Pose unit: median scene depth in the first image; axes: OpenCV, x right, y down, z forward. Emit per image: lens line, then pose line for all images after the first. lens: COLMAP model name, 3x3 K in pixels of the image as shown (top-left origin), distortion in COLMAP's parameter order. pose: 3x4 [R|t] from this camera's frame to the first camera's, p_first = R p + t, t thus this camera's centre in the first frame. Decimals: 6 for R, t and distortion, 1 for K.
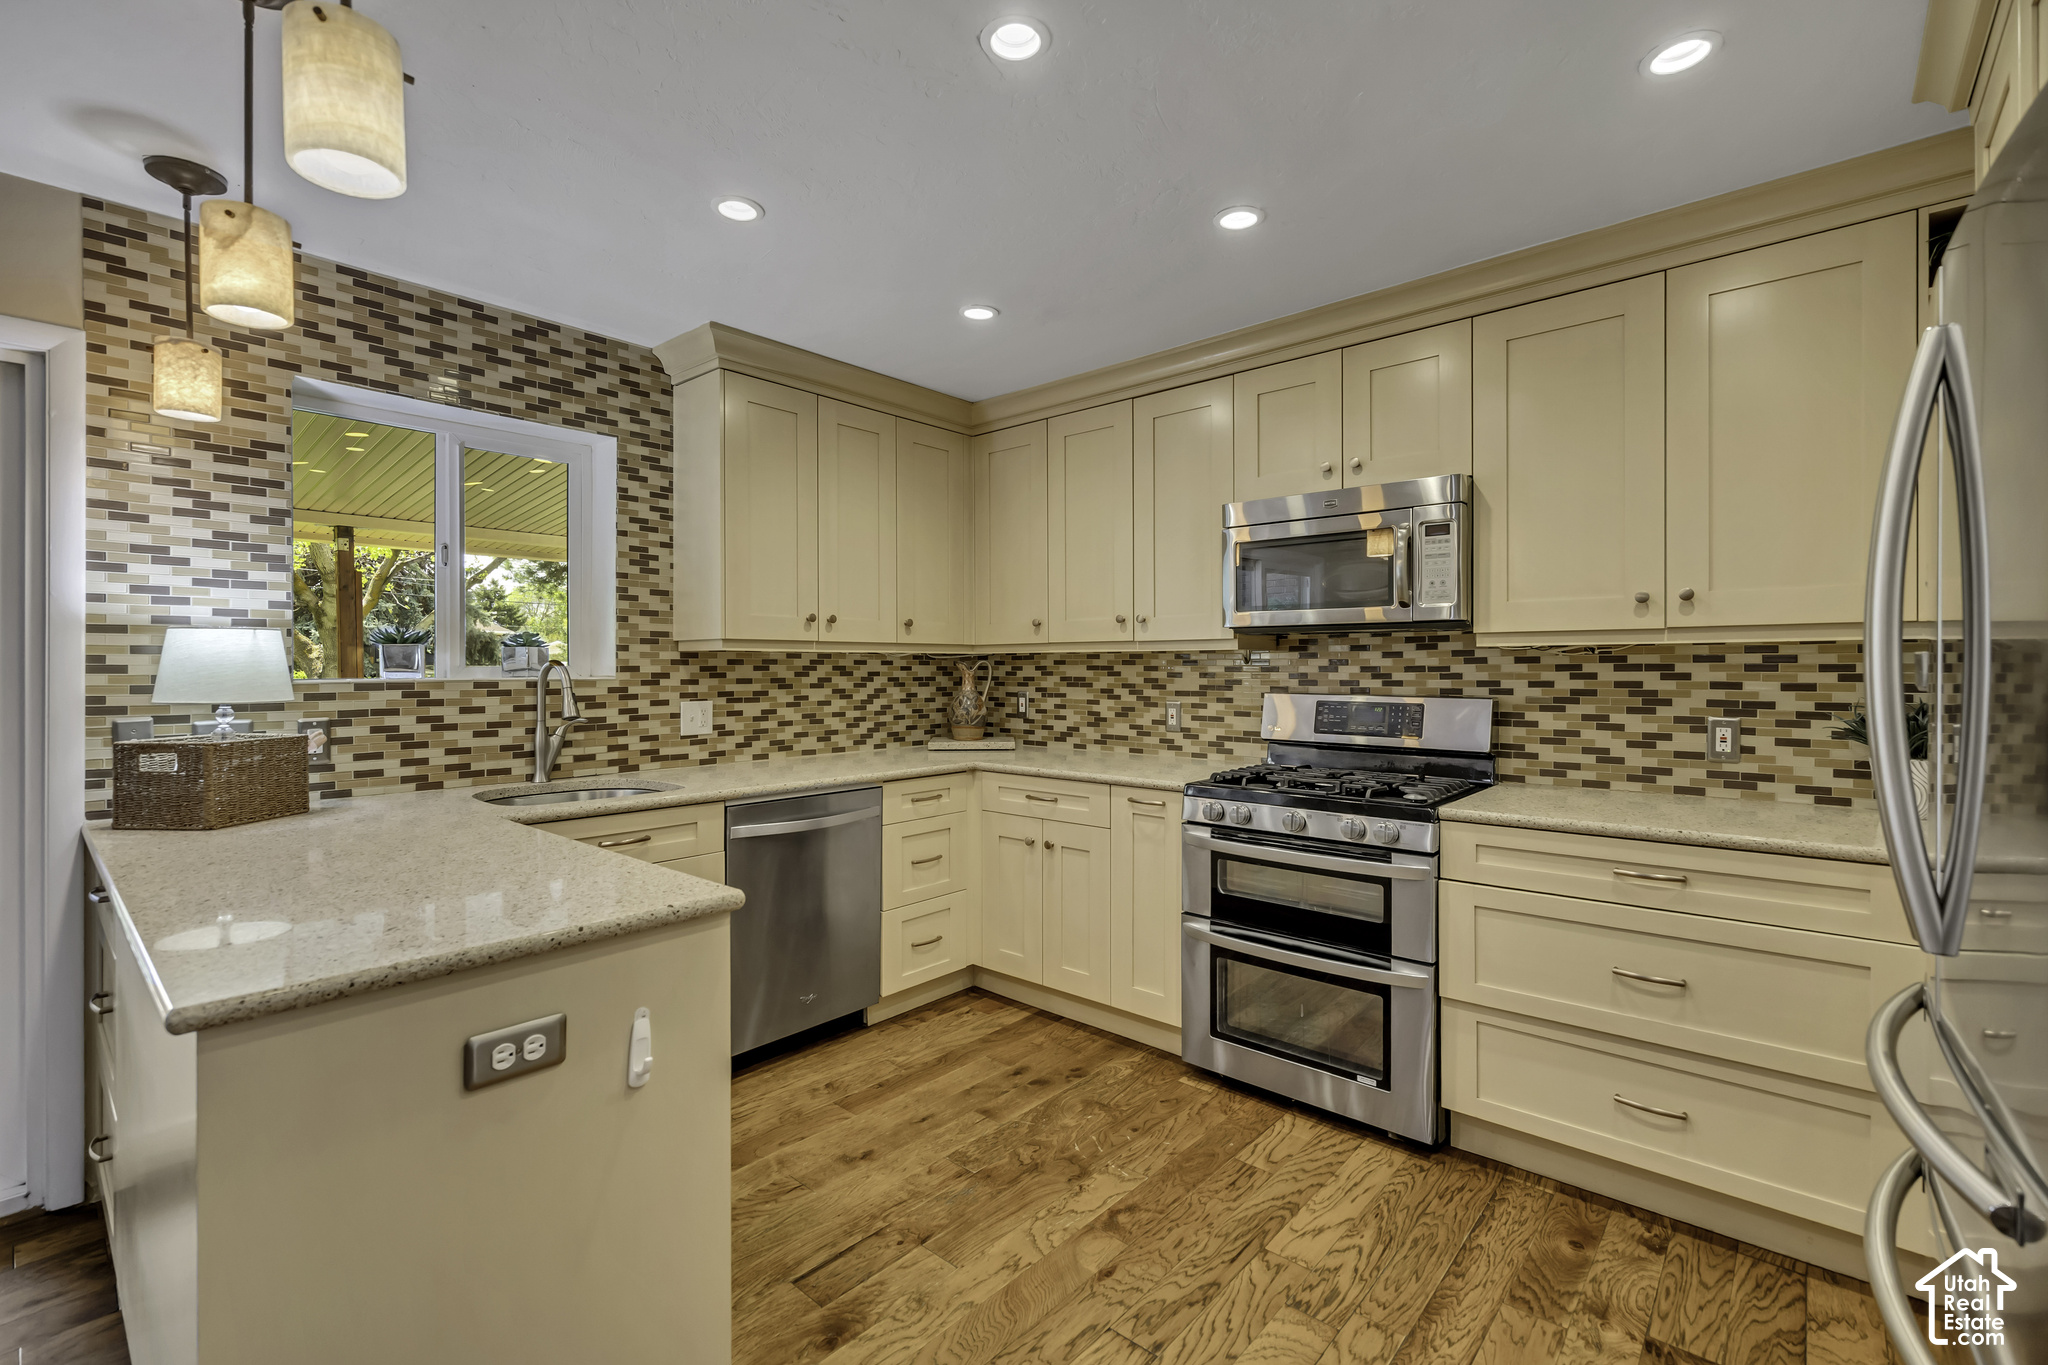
lens RADIAL K [[901.5, 0, 1021.8], [0, 901.5, 670.4], [0, 0, 1]] dist [-0.007348, 0.002258]
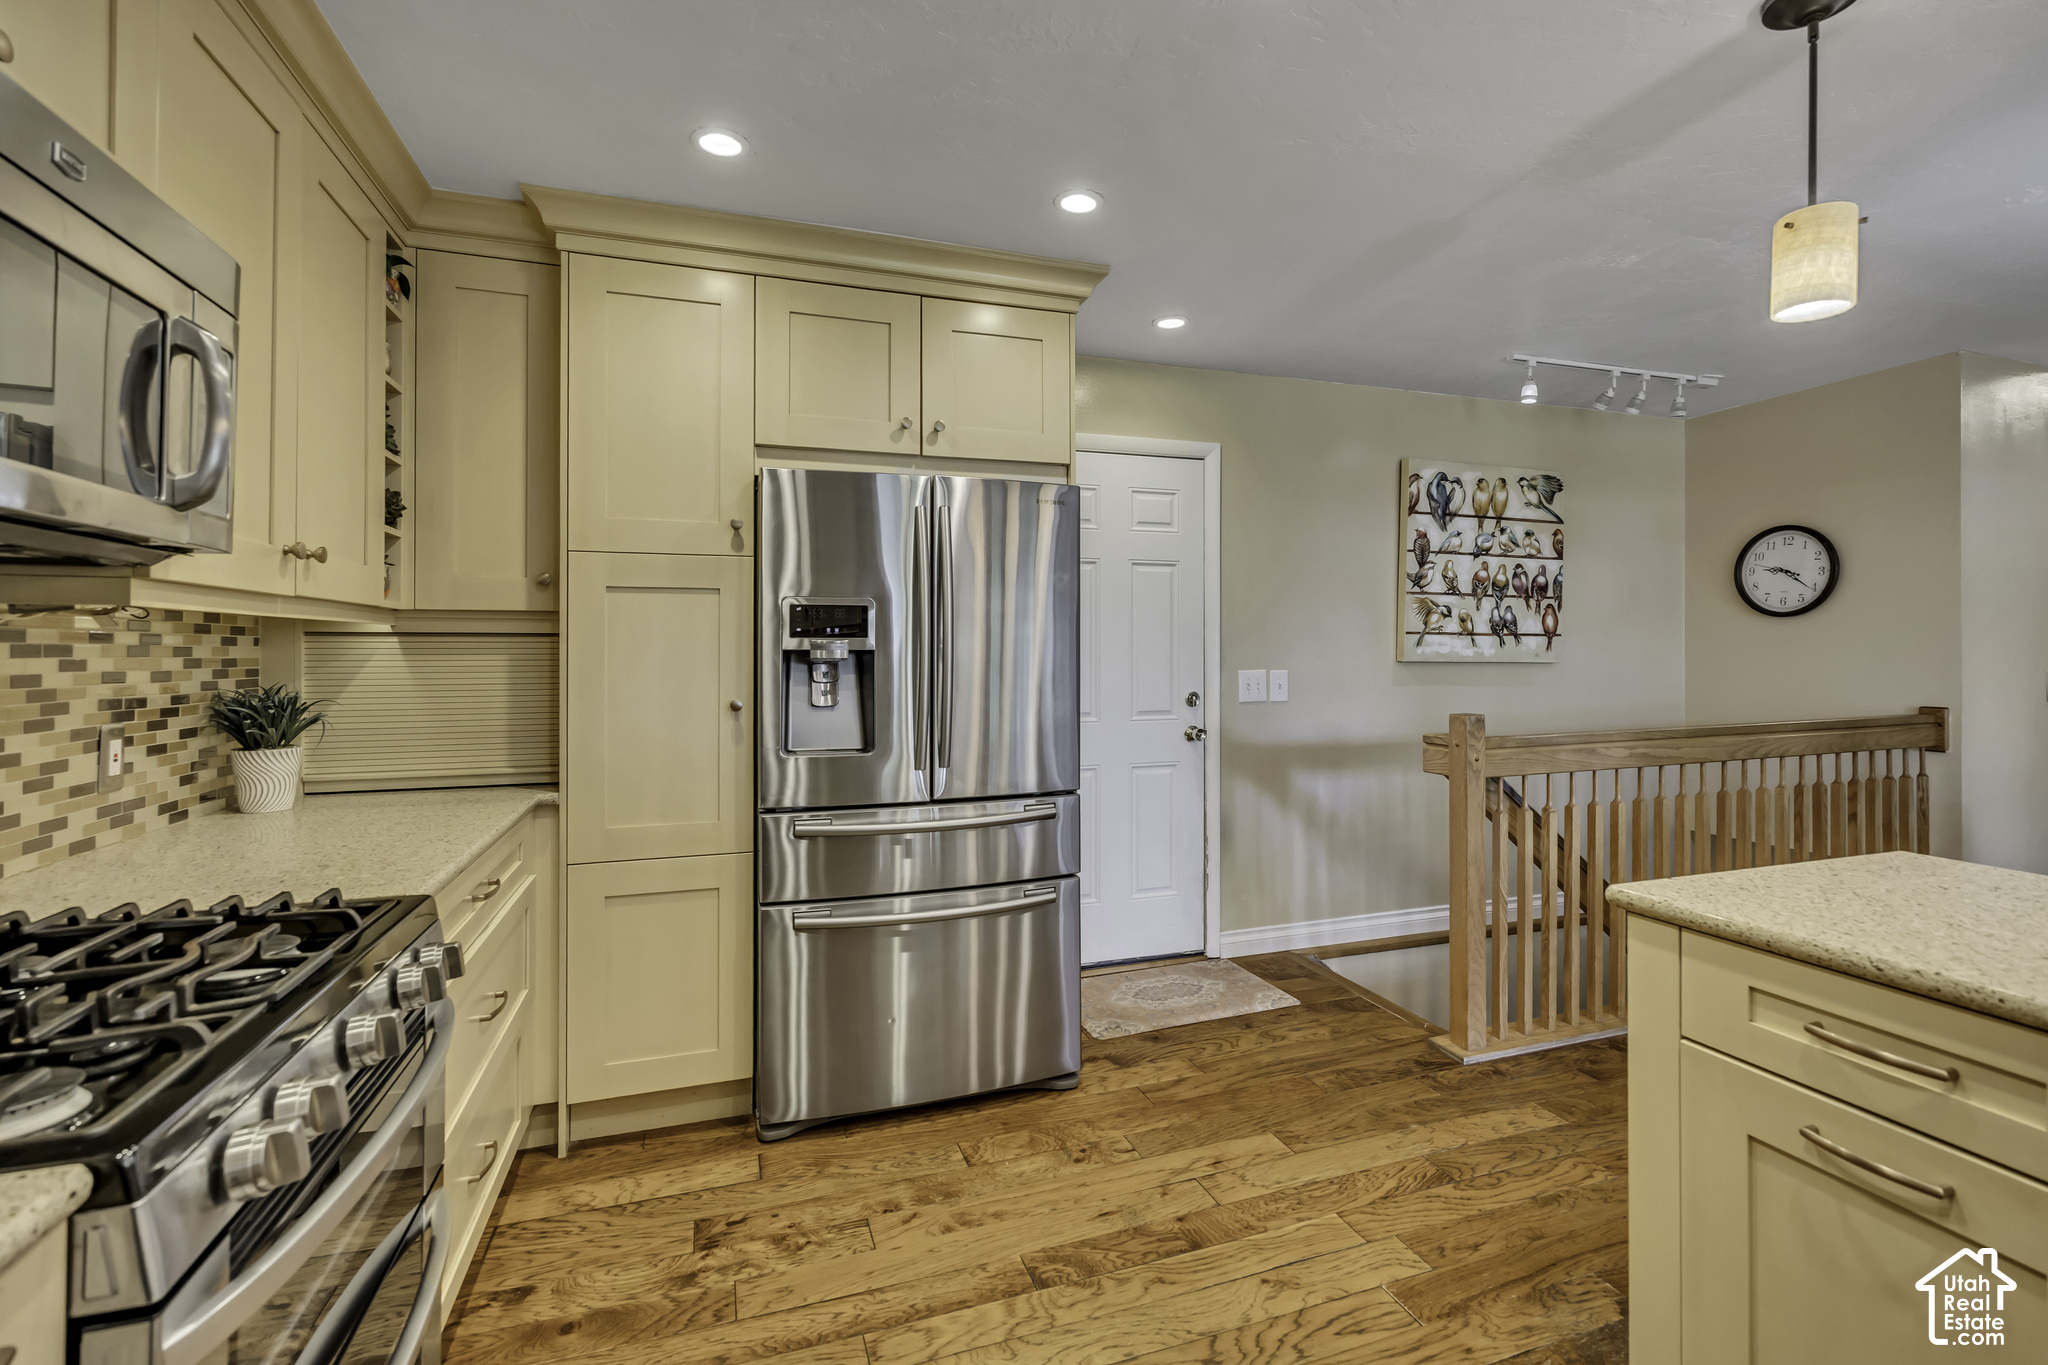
lens RADIAL K [[901.5, 0, 1025.8], [0, 901.5, 647.2], [0, 0, 1]] dist [-0.007348, 0.002258]
pose [[-0.865644, 0.002010, 0.500656, -0.135721], [0.000730, 0.999996, -0.002752, -0.003415], [-0.500659, -0.002017, -0.865642, 1.101027]]
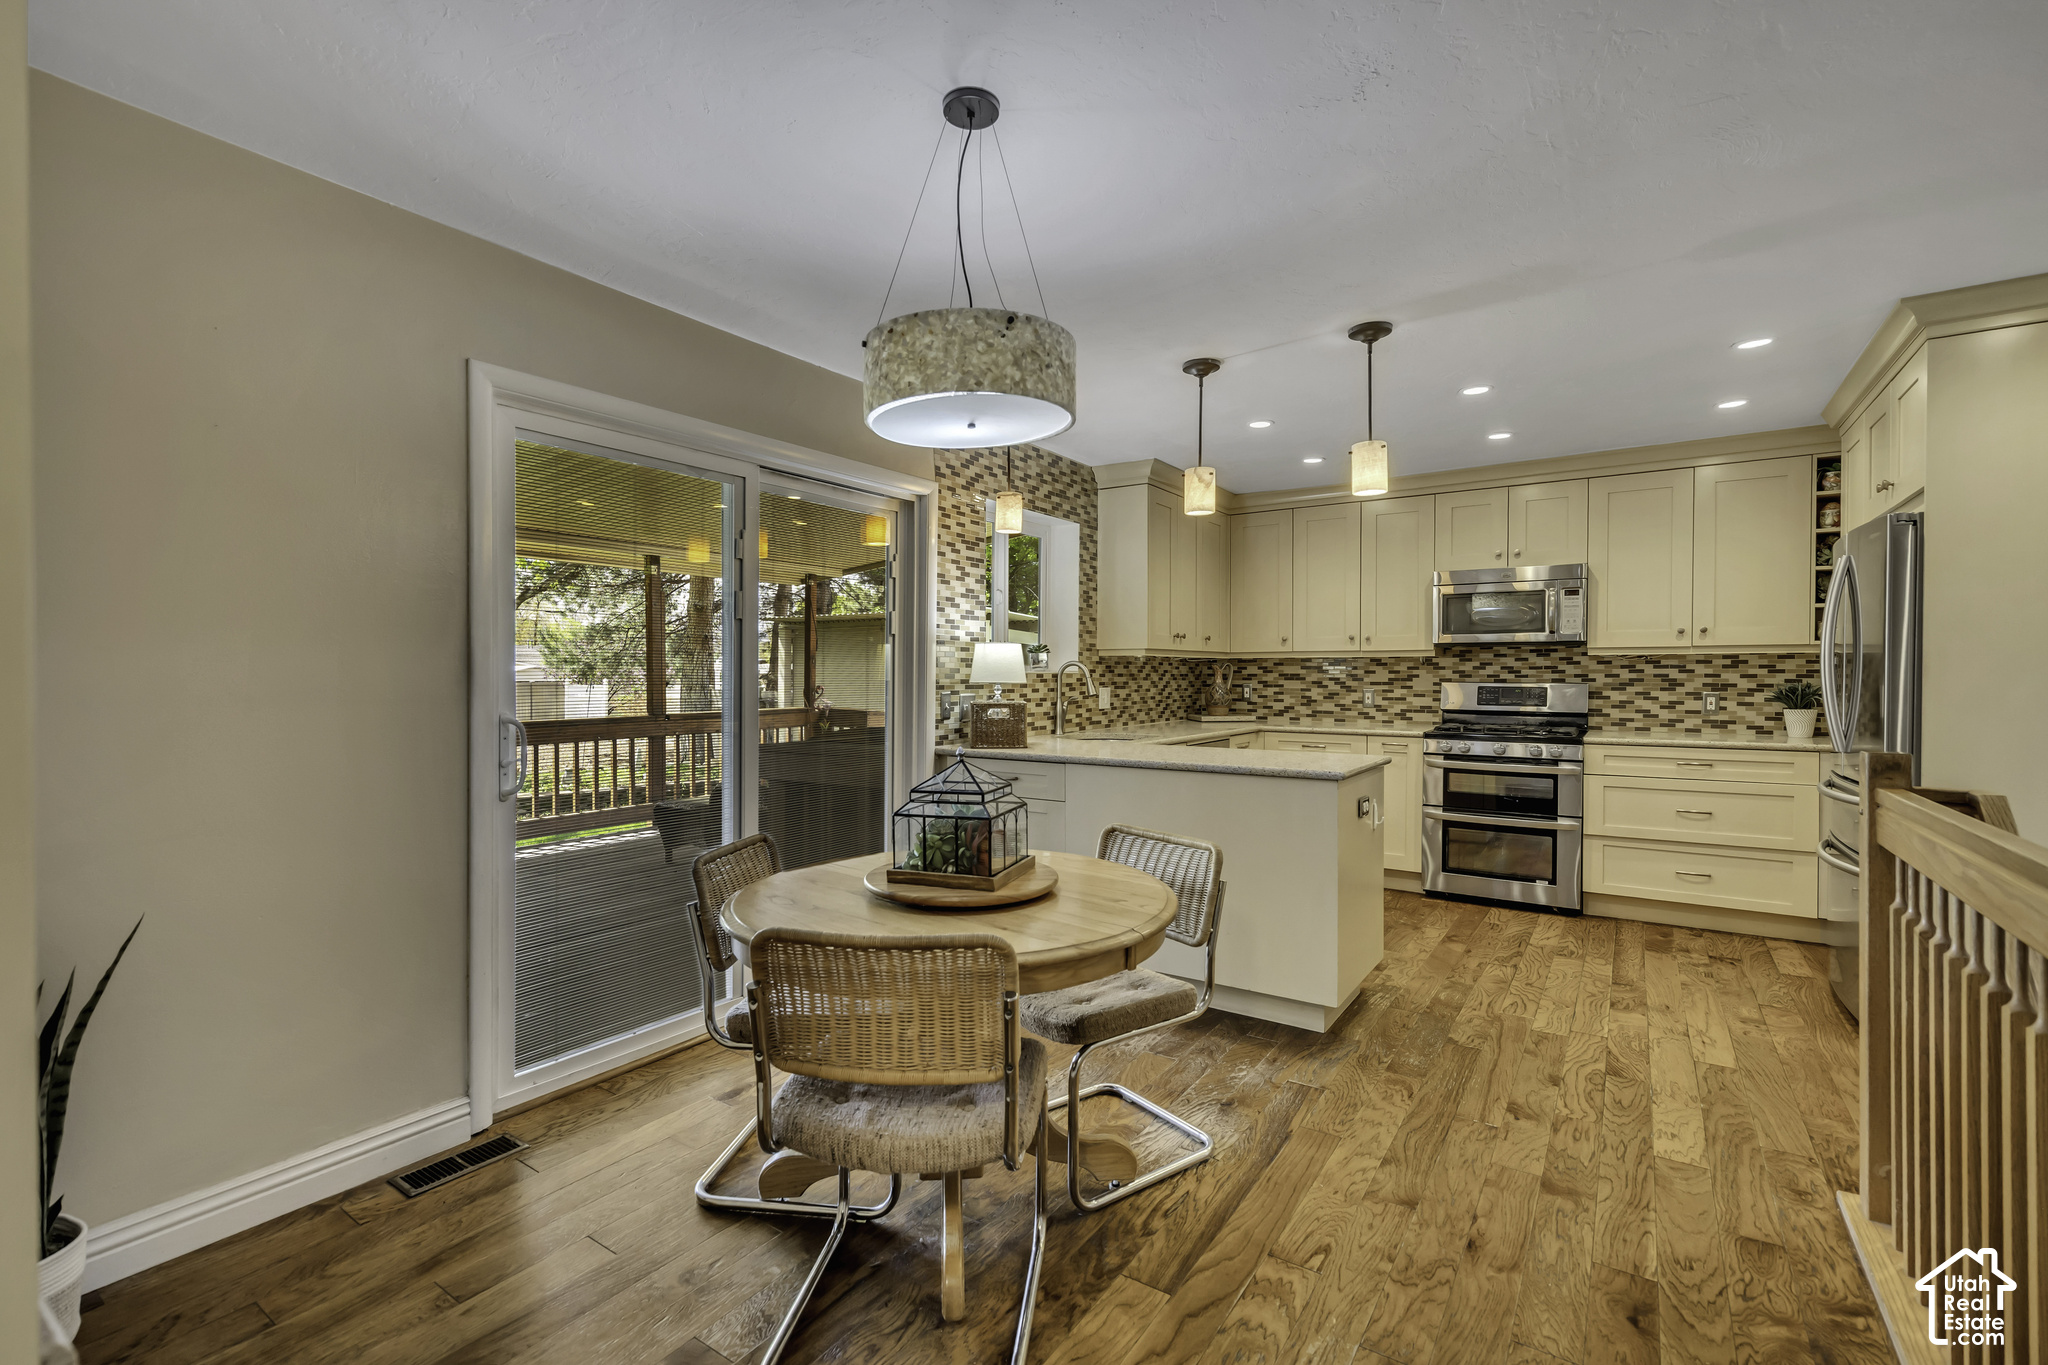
lens RADIAL K [[901.5, 0, 1023.3], [0, 901.5, 687.7], [0, 0, 1]] dist [-0.007348, 0.002258]
pose [[0.992520, -0.000936, 0.122077, -0.830976], [-0.000619, 0.999919, 0.012698, 0.017006], [-0.122079, -0.012679, 0.992439, -0.666241]]
